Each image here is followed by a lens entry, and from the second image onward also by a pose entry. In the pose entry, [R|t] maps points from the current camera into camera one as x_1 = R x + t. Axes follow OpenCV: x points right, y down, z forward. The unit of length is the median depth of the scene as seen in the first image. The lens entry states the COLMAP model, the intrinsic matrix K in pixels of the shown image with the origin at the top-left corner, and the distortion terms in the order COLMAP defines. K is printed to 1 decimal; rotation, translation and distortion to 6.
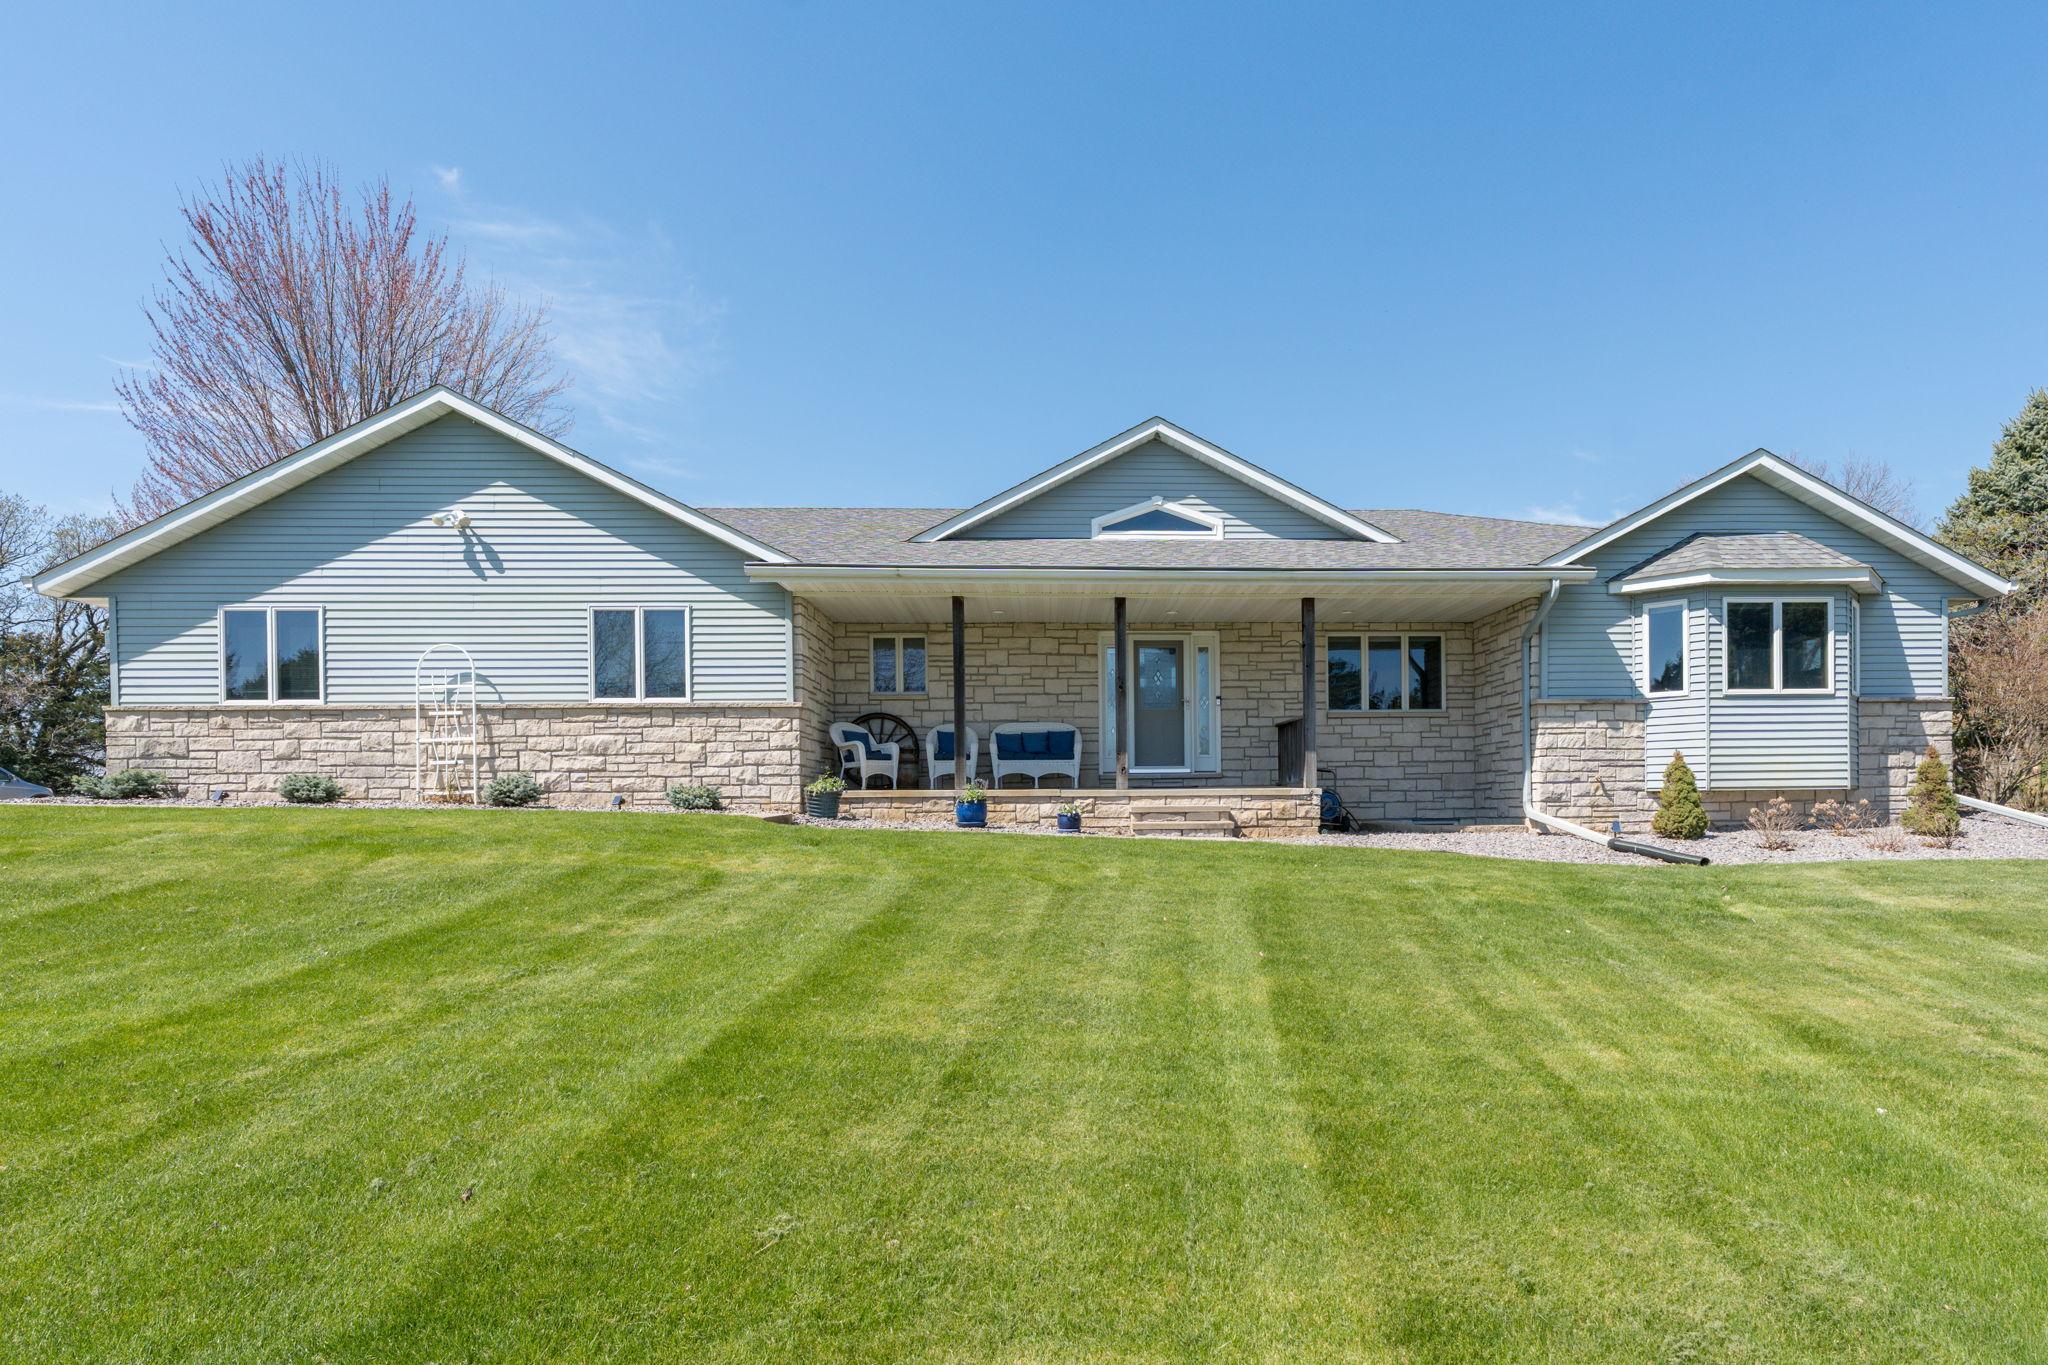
lens RADIAL K [[1097.9, 0, 1111.5], [0, 1097.9, 817.4], [0, 0, 1]] dist [-0.003346, -0.001380]
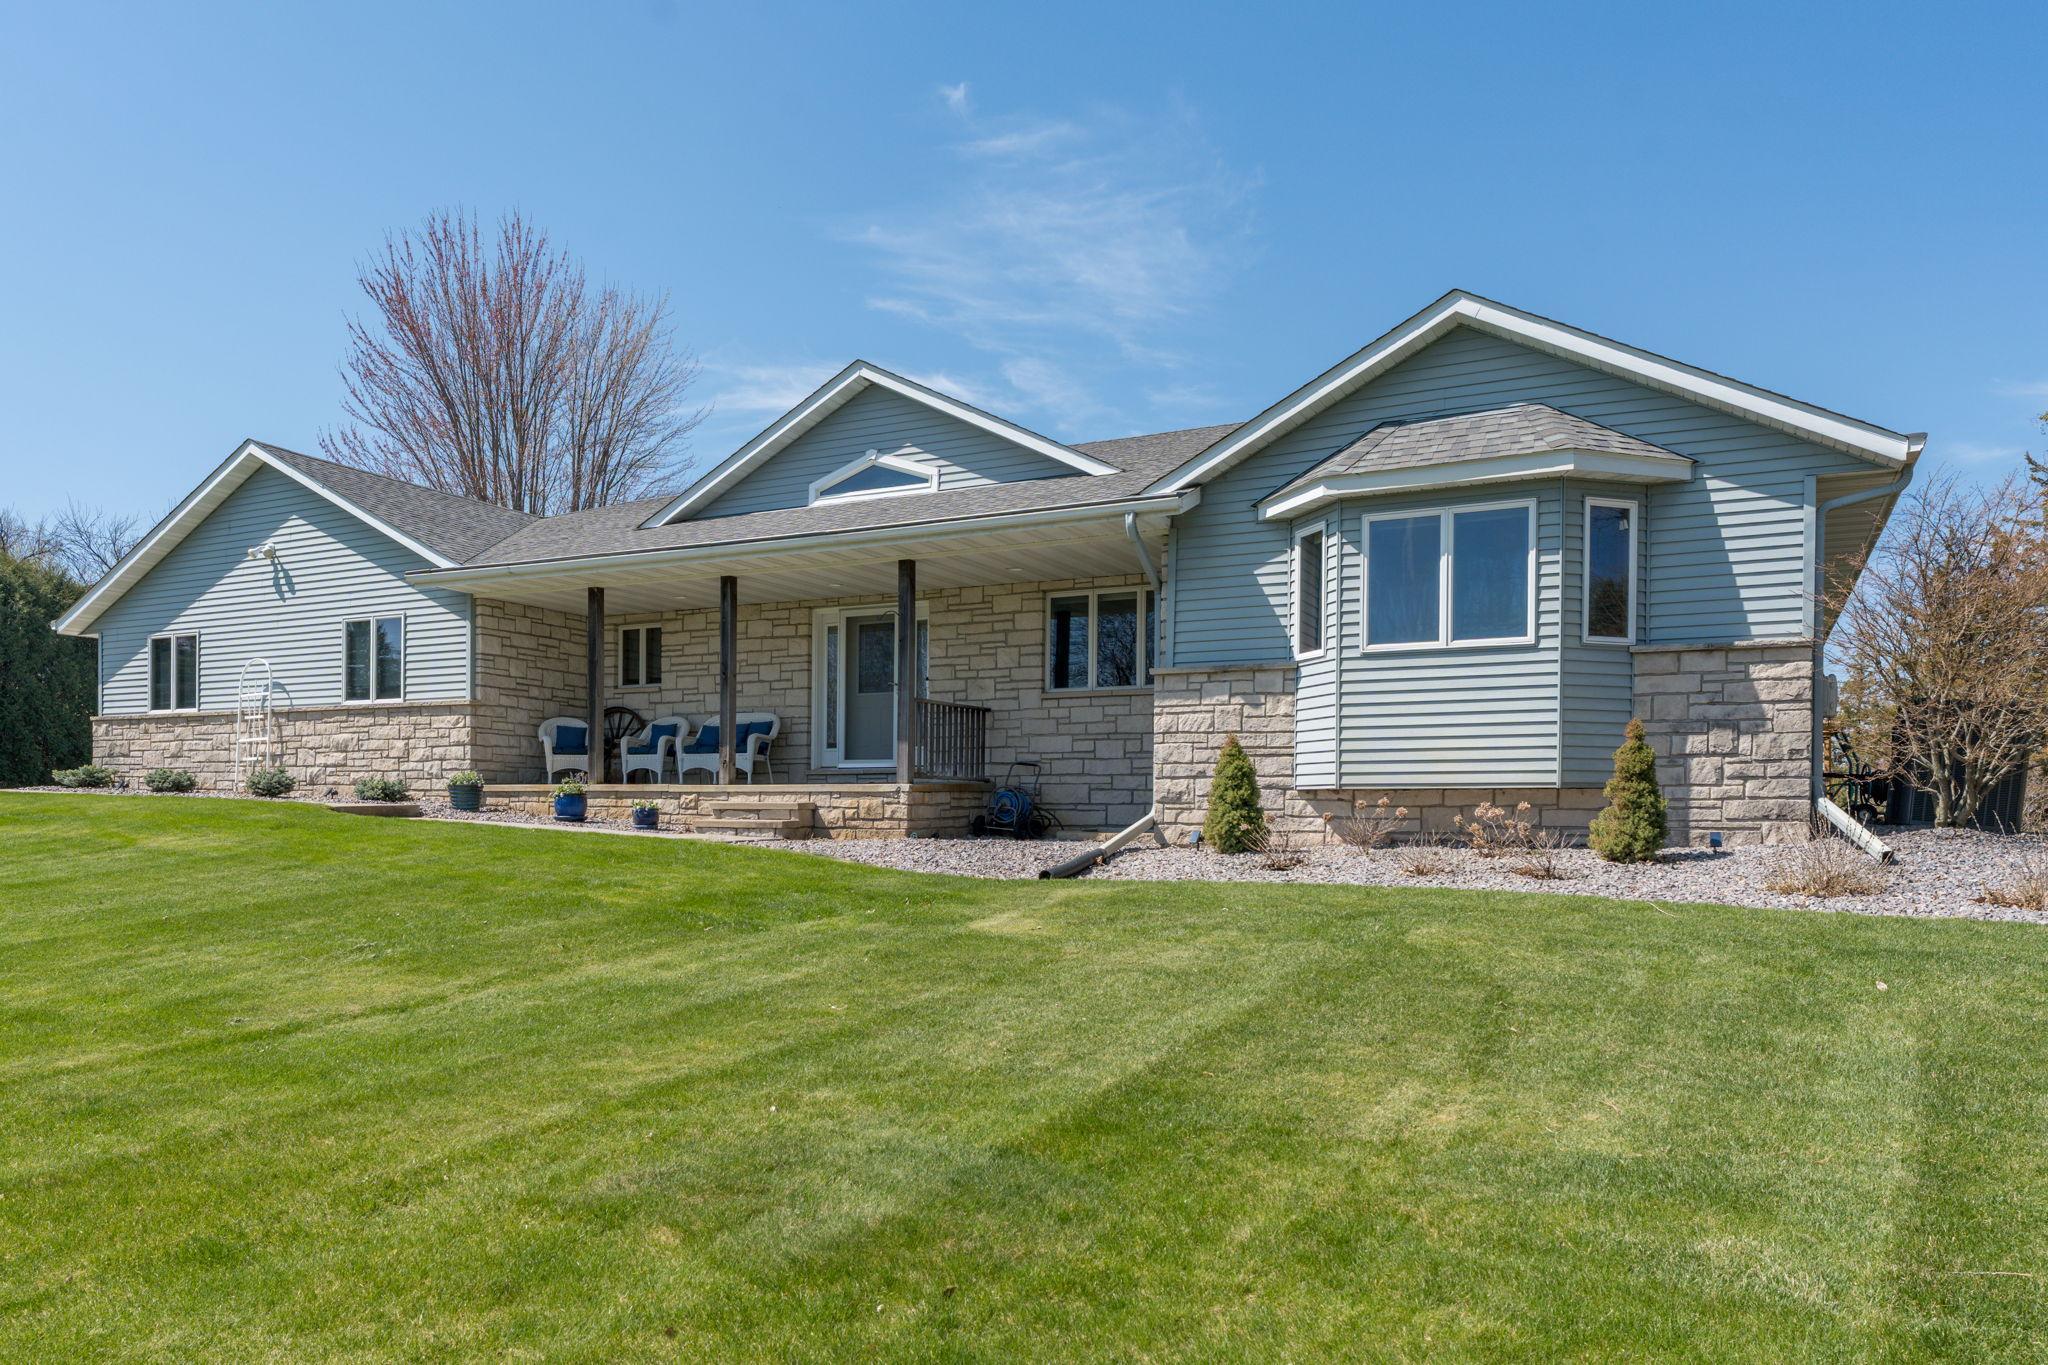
lens RADIAL K [[1480.1, 0, 949.3], [0, 1480.1, 851.9], [0, 0, 1]] dist [0.001826, -0.003079]
pose [[0.845031, 0.027713, -0.533999, 0.809793], [-0.024370, 0.999614, 0.013312, 0.009783], [0.534162, 0.001764, 0.845380, 0.048453]]
